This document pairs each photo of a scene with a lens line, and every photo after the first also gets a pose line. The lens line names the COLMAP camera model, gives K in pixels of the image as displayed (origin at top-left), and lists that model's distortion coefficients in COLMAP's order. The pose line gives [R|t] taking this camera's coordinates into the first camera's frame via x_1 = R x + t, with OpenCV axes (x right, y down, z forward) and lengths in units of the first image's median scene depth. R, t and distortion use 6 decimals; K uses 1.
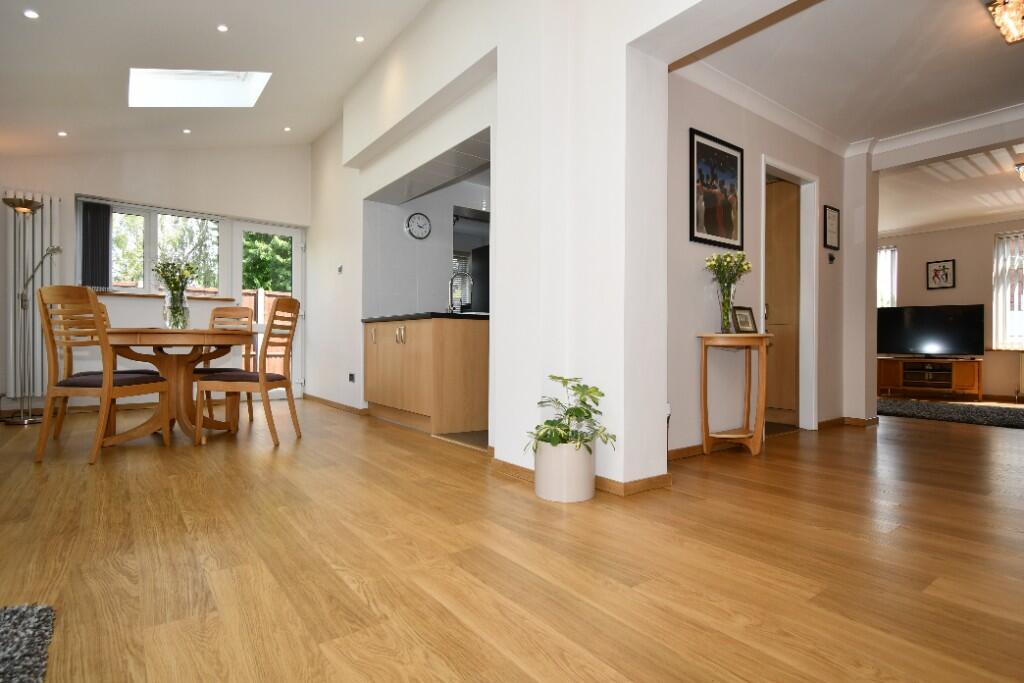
lens RADIAL K [[527.4, 0, 509.9], [0, 527.4, 343.5], [0, 0, 1]] dist [0.003225, 0.000156]
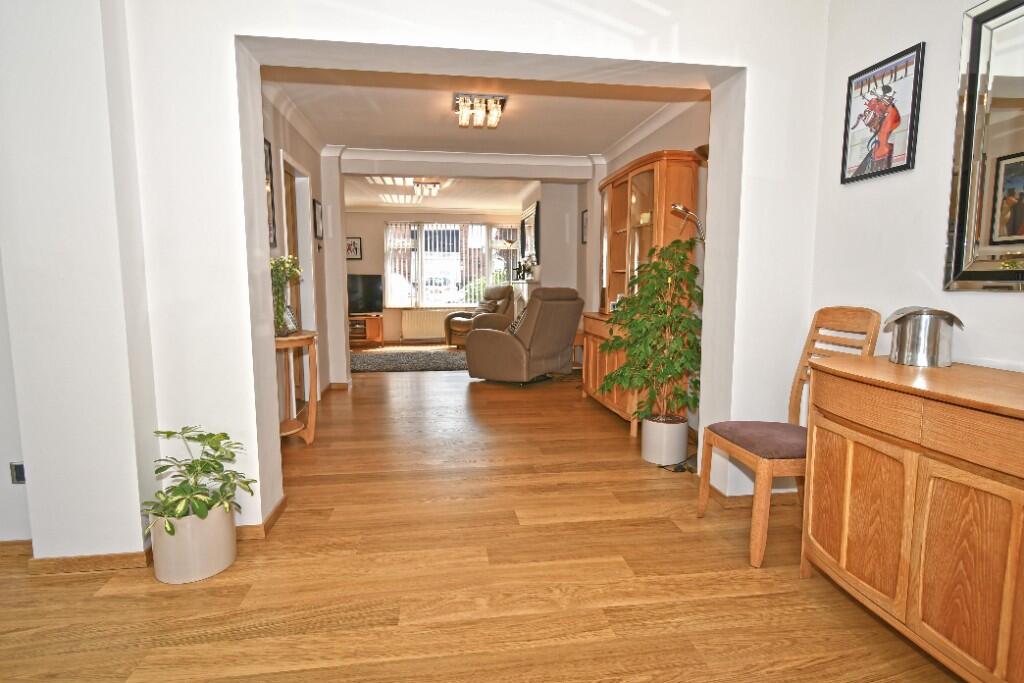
lens RADIAL K [[527.4, 0, 509.9], [0, 527.4, 343.5], [0, 0, 1]] dist [0.003225, 0.000156]
pose [[0.486702, -0.107926, 0.866876, -0.357762], [0.005775, 0.992715, 0.120350, -0.171149], [-0.873549, -0.053568, 0.483779, 0.170066]]
